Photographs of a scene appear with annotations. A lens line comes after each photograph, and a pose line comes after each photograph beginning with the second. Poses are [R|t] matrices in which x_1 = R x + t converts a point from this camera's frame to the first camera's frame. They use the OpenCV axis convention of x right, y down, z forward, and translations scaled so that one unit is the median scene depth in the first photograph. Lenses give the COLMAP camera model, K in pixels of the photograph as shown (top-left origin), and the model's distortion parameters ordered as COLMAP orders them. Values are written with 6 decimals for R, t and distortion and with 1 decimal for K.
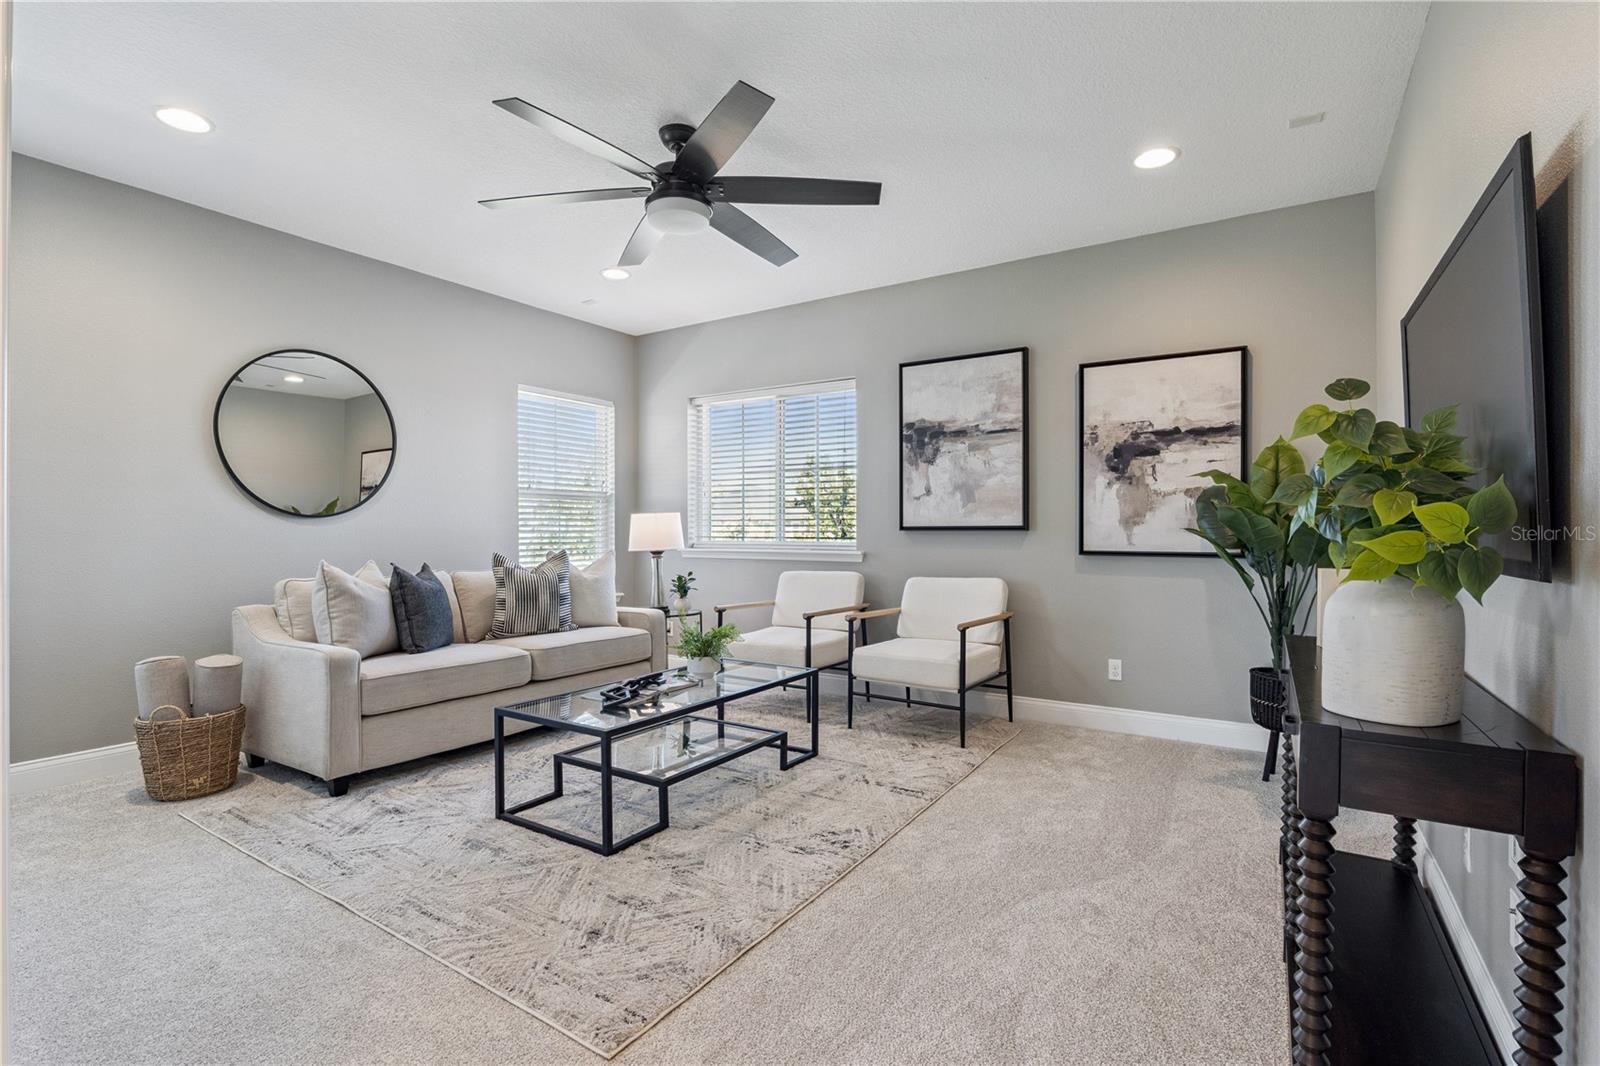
lens RADIAL K [[747.4, 0, 800.0], [0, 747.4, 533.0], [0, 0, 1]] dist [-0.022501, 0.007936]
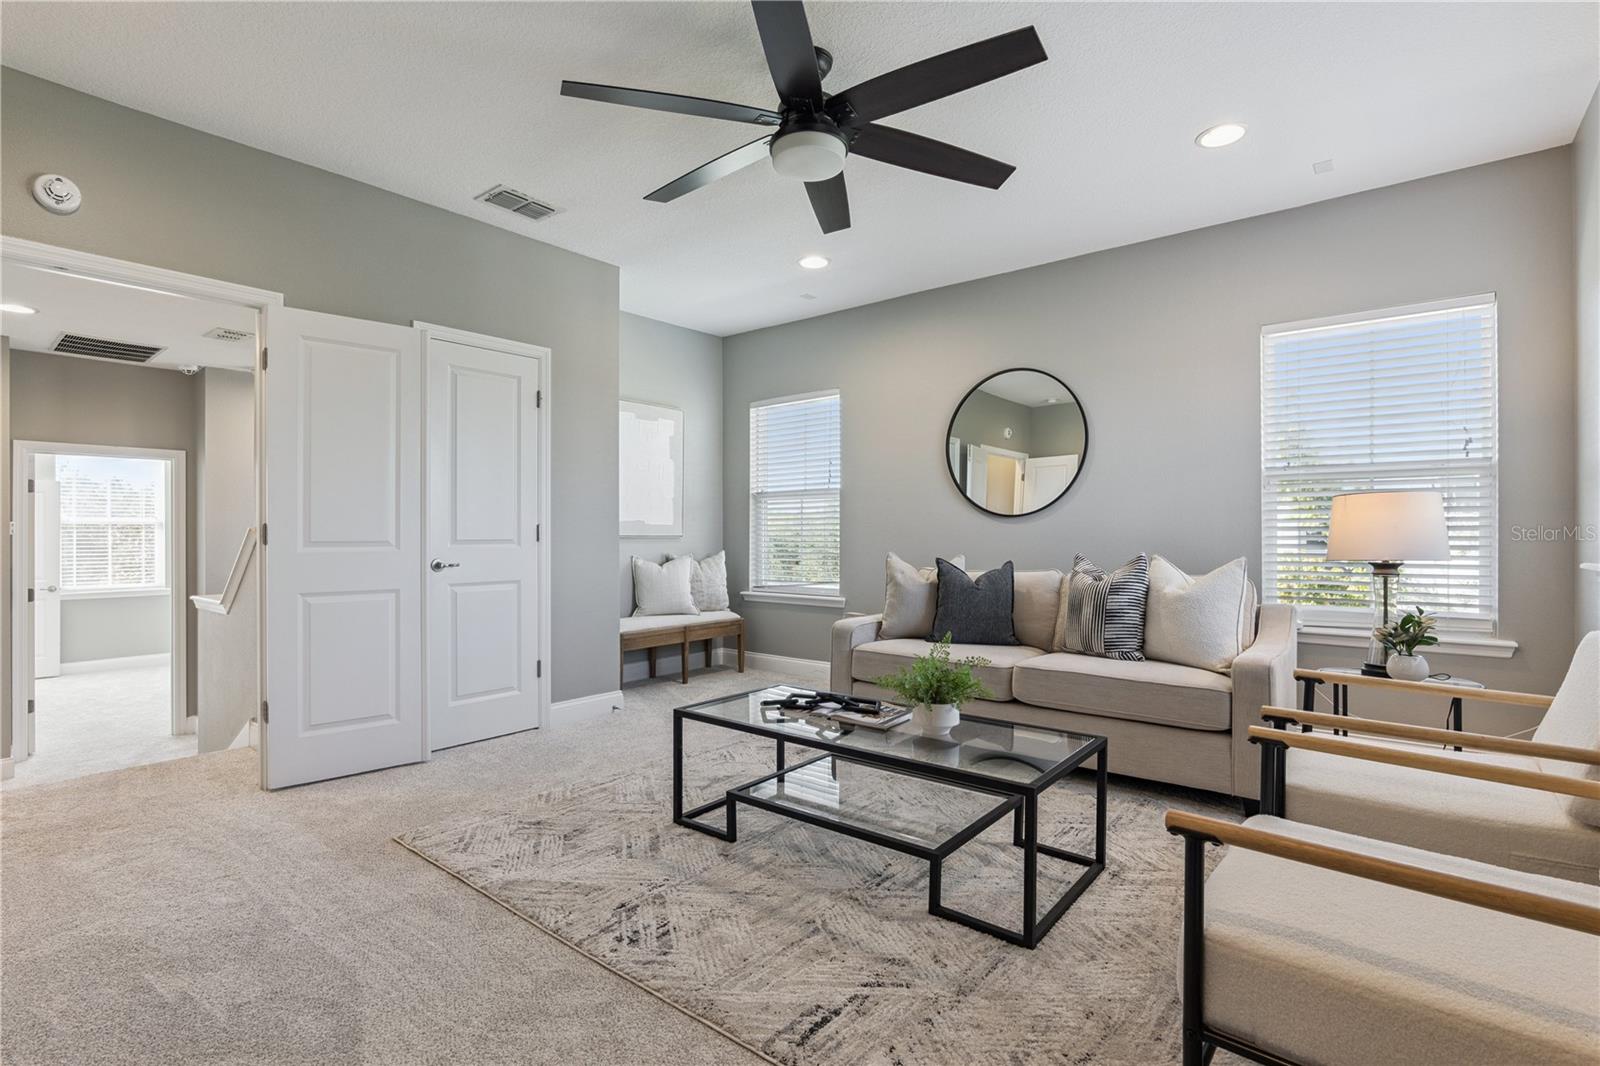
lens RADIAL K [[747.4, 0, 800.0], [0, 747.4, 533.0], [0, 0, 1]] dist [-0.022501, 0.007936]
pose [[-0.120475, 0.002833, -0.992712, 0.635960], [0.007708, 0.999968, 0.001918, -0.002238], [0.992686, -0.007421, -0.120493, 1.011004]]
